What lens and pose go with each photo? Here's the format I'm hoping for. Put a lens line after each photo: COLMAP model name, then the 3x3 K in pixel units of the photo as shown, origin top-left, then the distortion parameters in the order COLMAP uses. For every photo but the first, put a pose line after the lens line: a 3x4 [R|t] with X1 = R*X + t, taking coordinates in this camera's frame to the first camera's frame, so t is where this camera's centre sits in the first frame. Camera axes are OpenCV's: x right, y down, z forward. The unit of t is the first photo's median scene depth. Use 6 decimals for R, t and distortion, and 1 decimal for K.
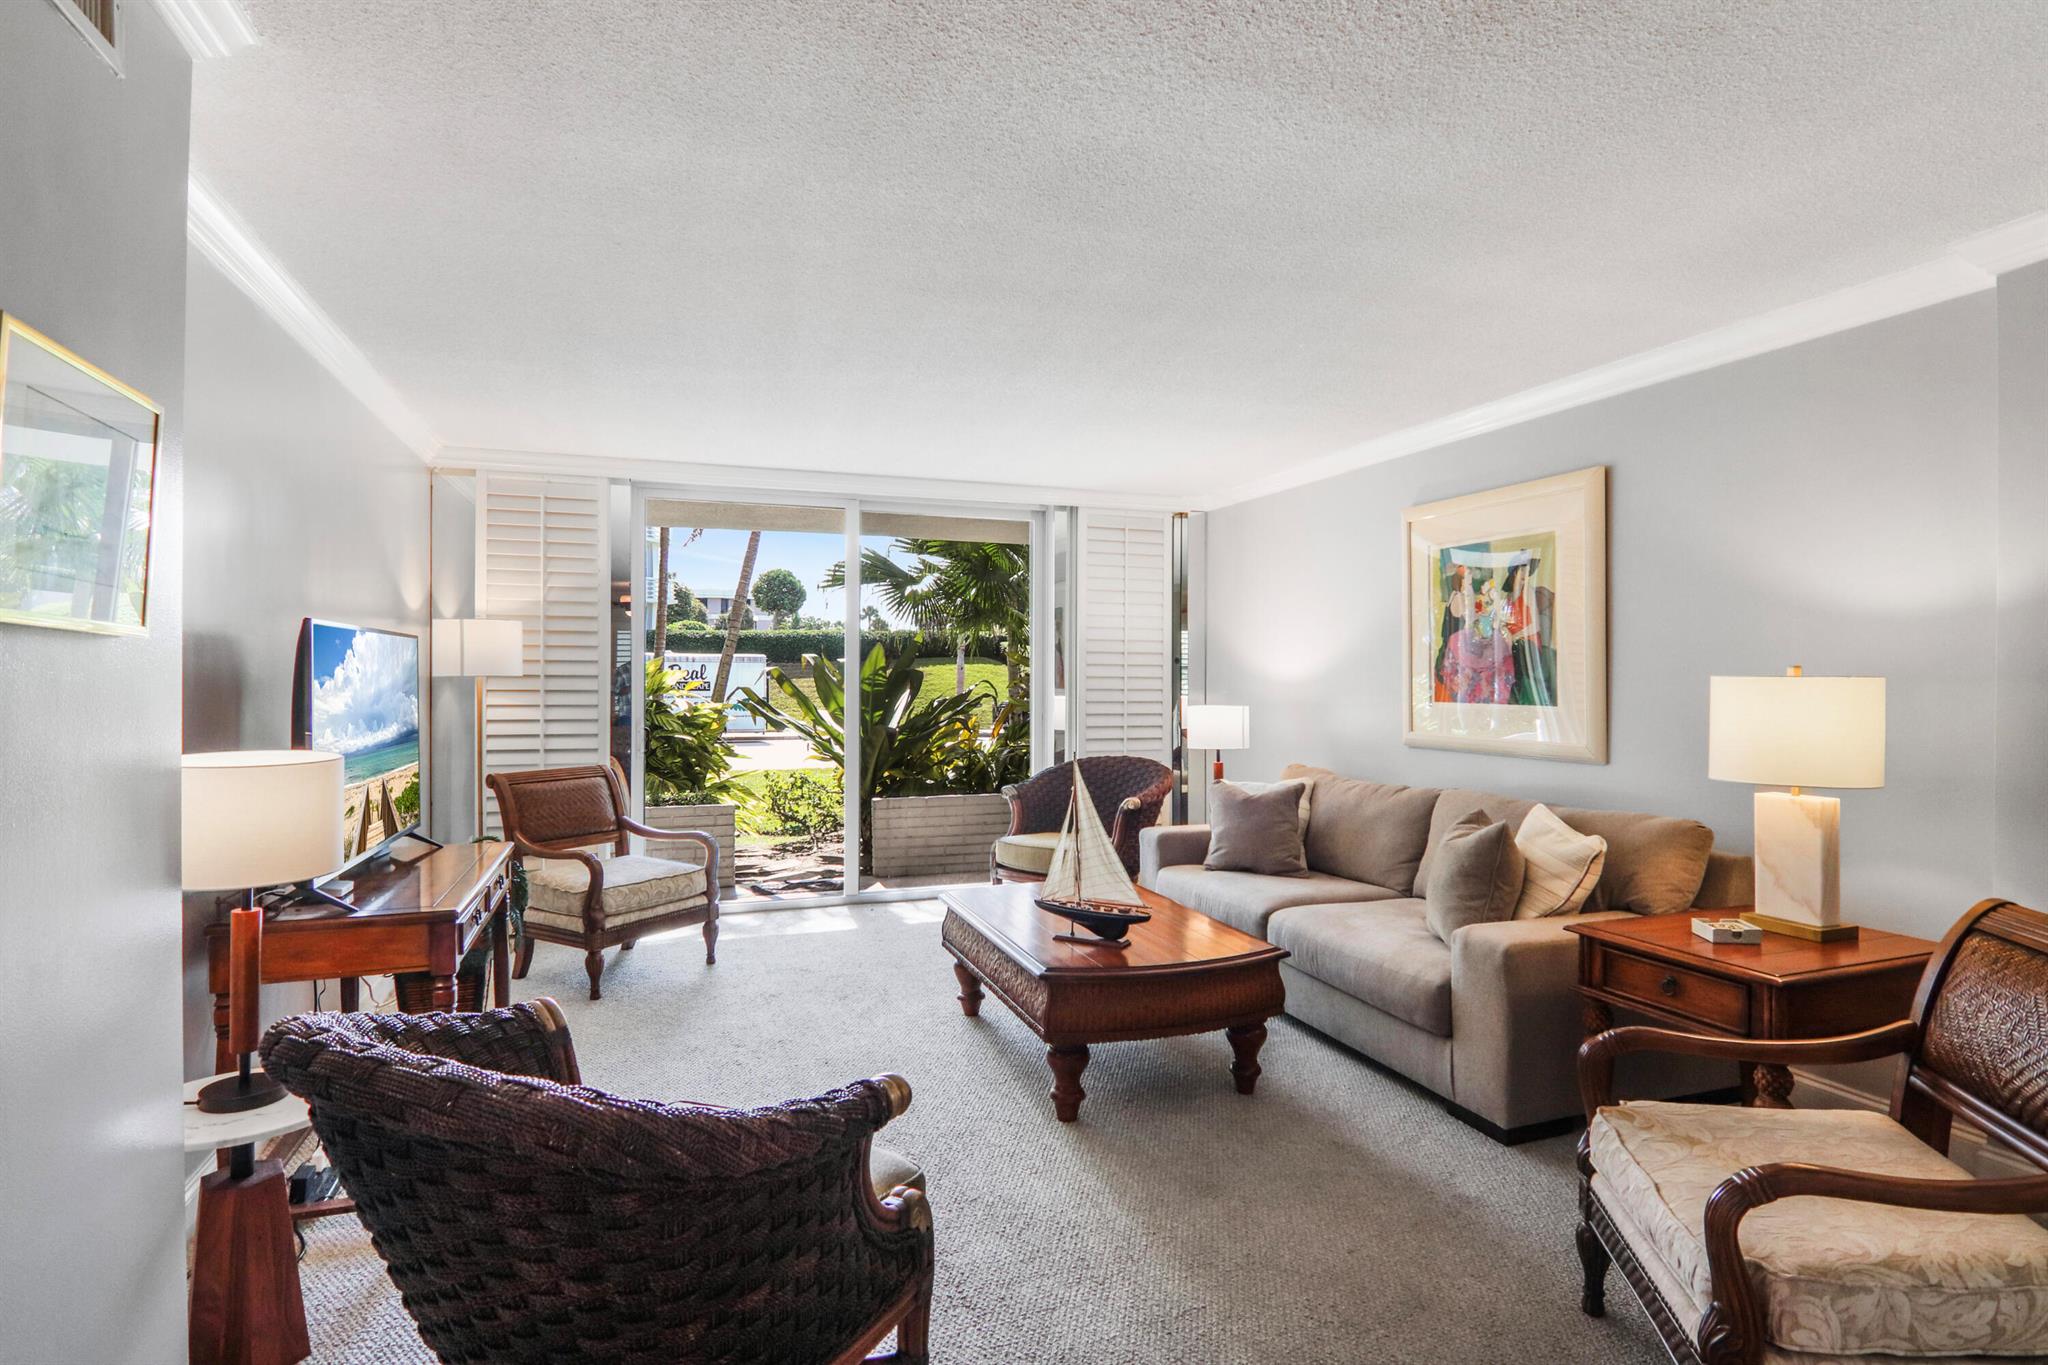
lens RADIAL K [[1056.7, 0, 1029.9], [0, 1056.7, 670.8], [0, 0, 1]] dist [-0.023711, -0.001780]
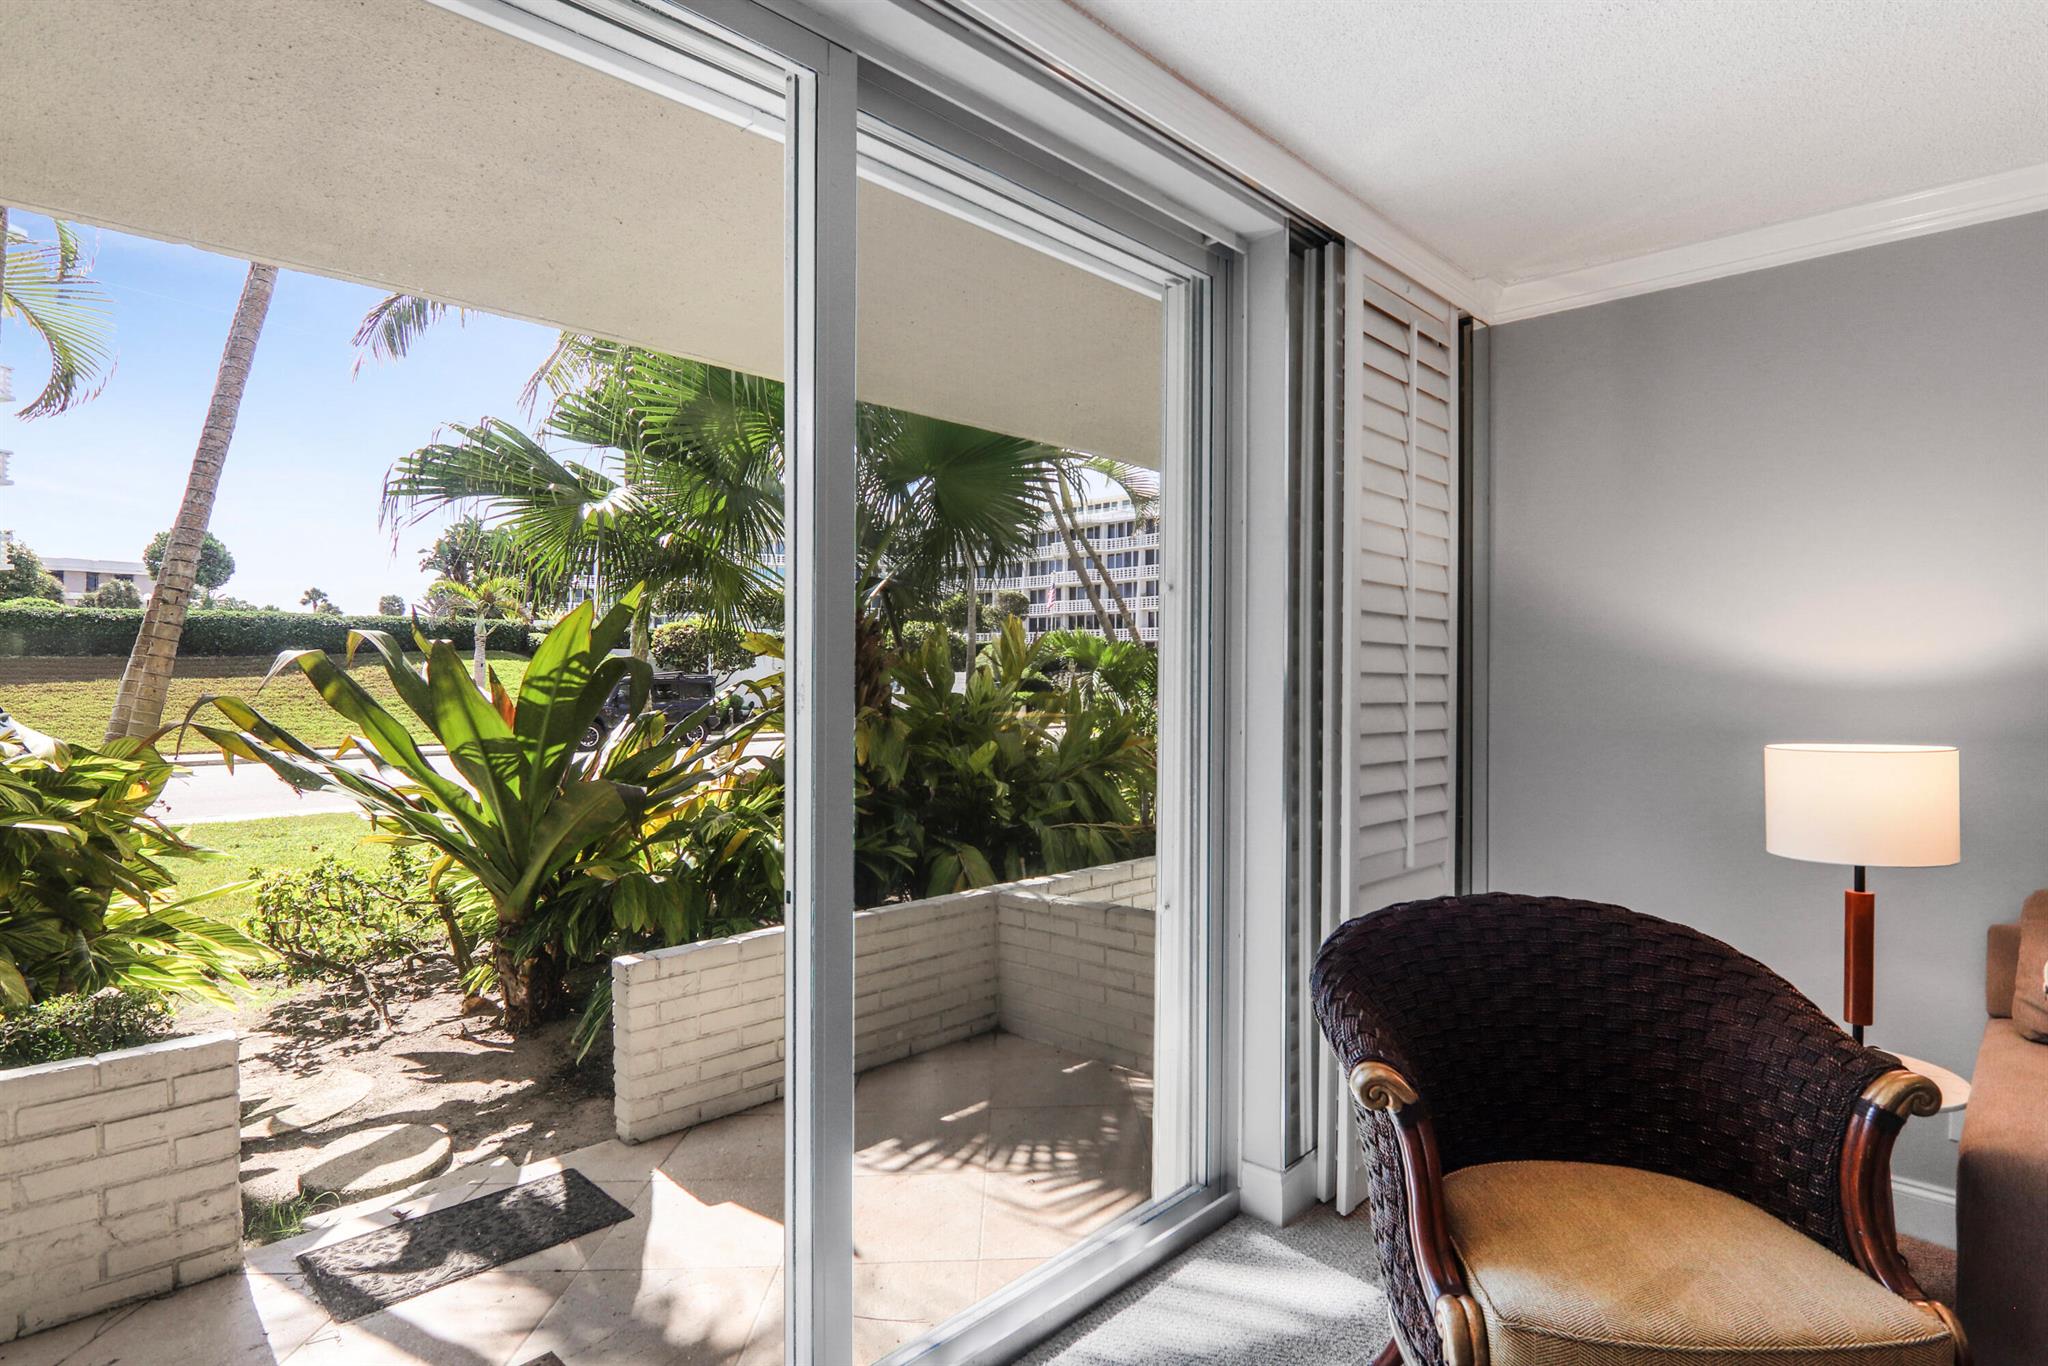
lens RADIAL K [[1056.7, 0, 1029.9], [0, 1056.7, 671.3], [0, 0, 1]] dist [-0.023711, -0.001780]
pose [[0.897690, 0.000200, 0.440628, -0.187086], [-0.001233, 0.999997, 0.002057, 0.004224], [-0.440626, -0.002390, 0.897687, 0.549049]]
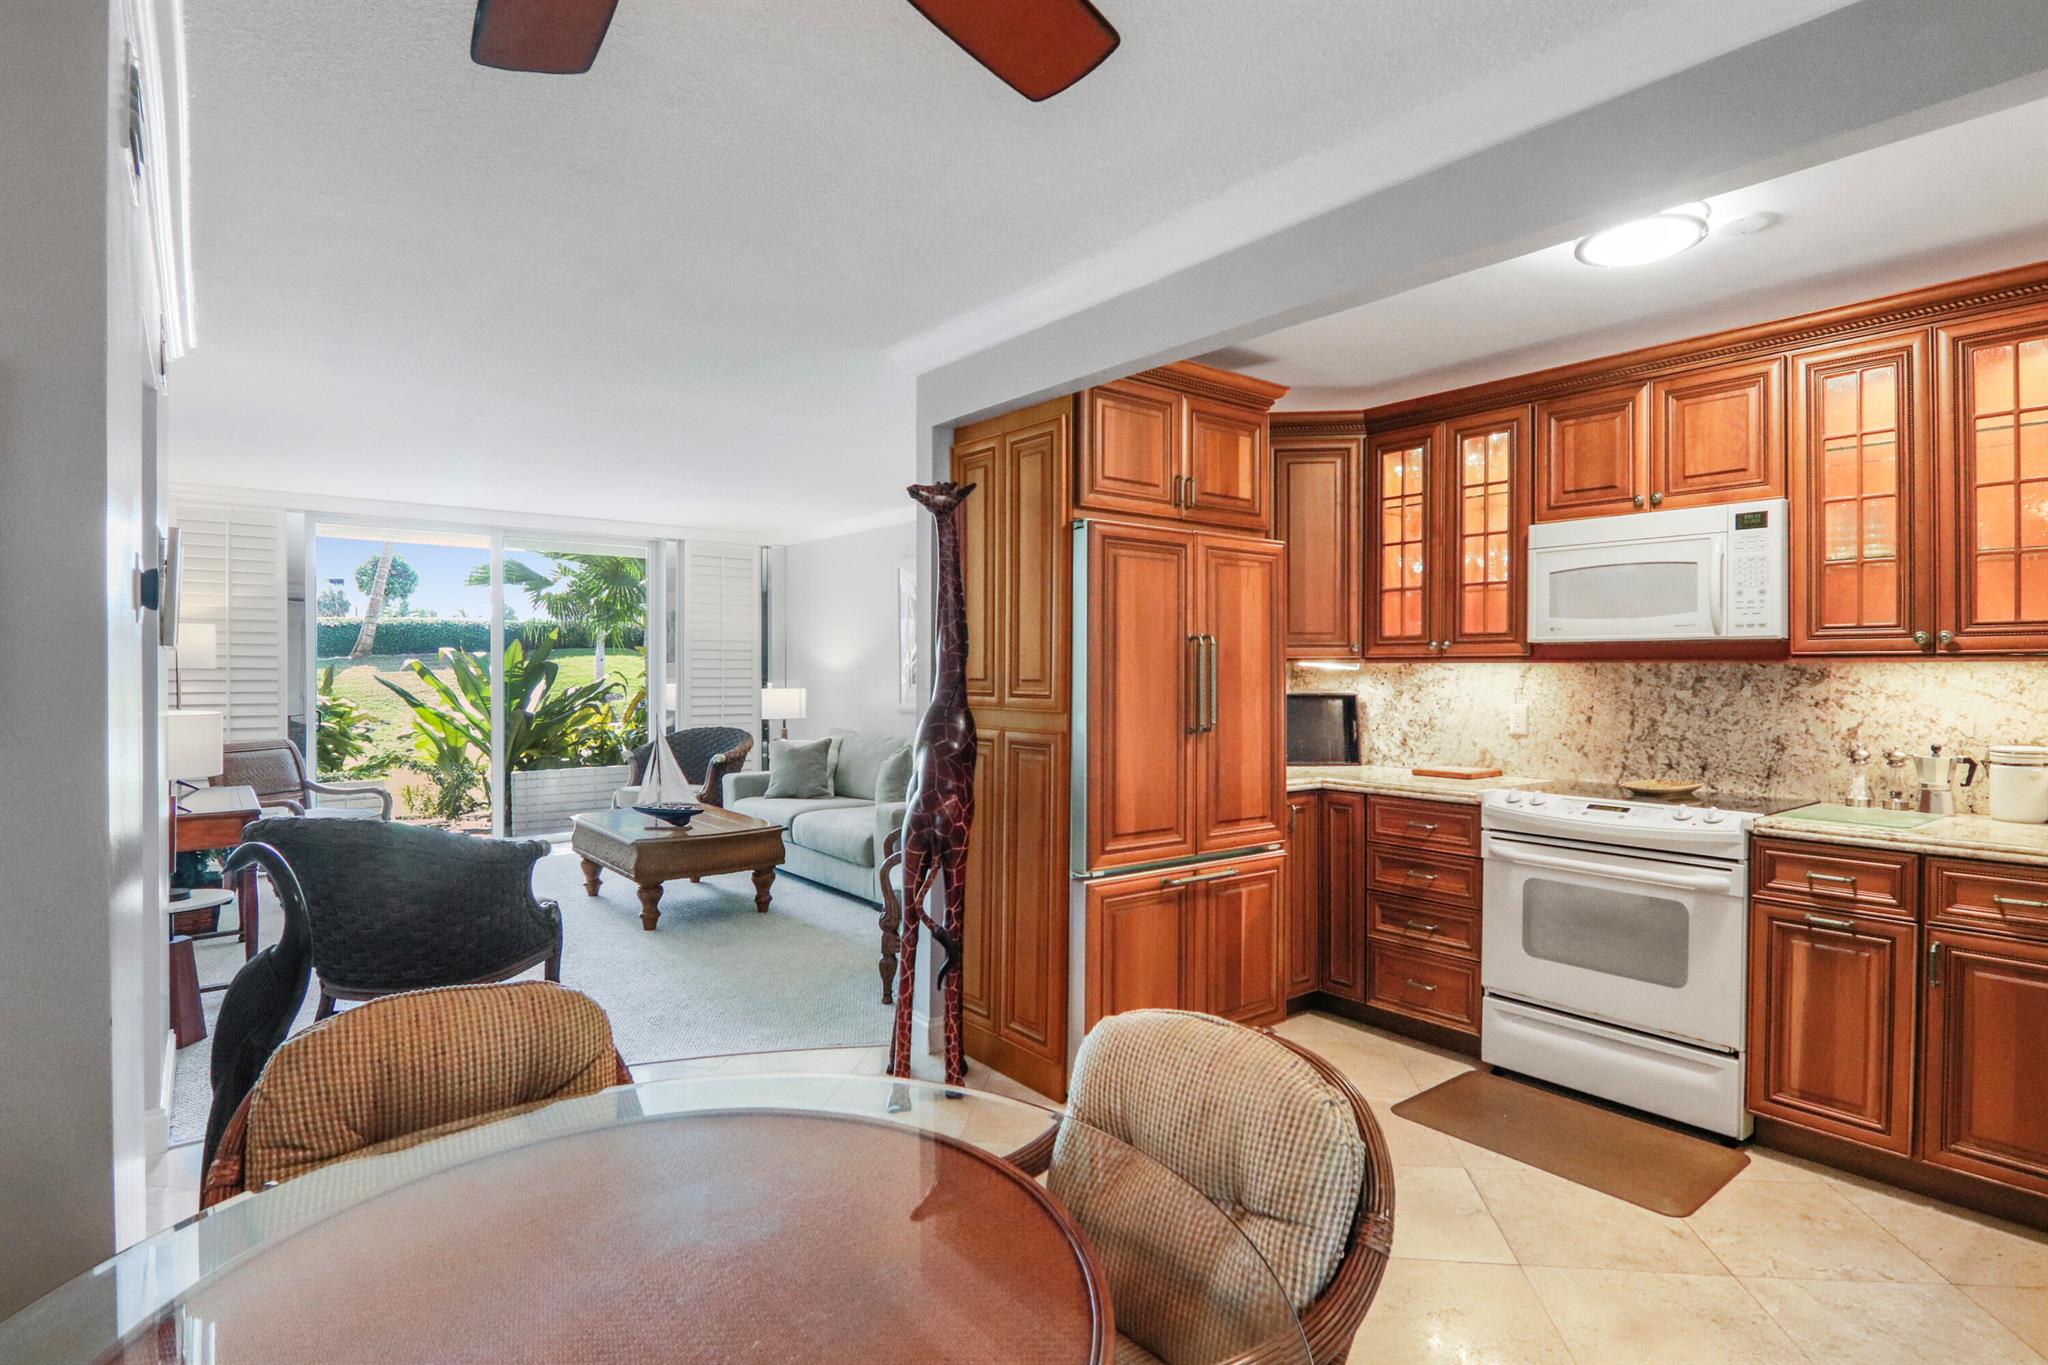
lens RADIAL K [[1056.7, 0, 1029.9], [0, 1056.7, 670.8], [0, 0, 1]] dist [-0.023711, -0.001780]
pose [[0.949130, -0.001983, 0.314879, 0.030239], [-0.000600, 0.999967, 0.008106, -0.001459], [-0.314885, -0.007882, 0.949097, -0.289004]]
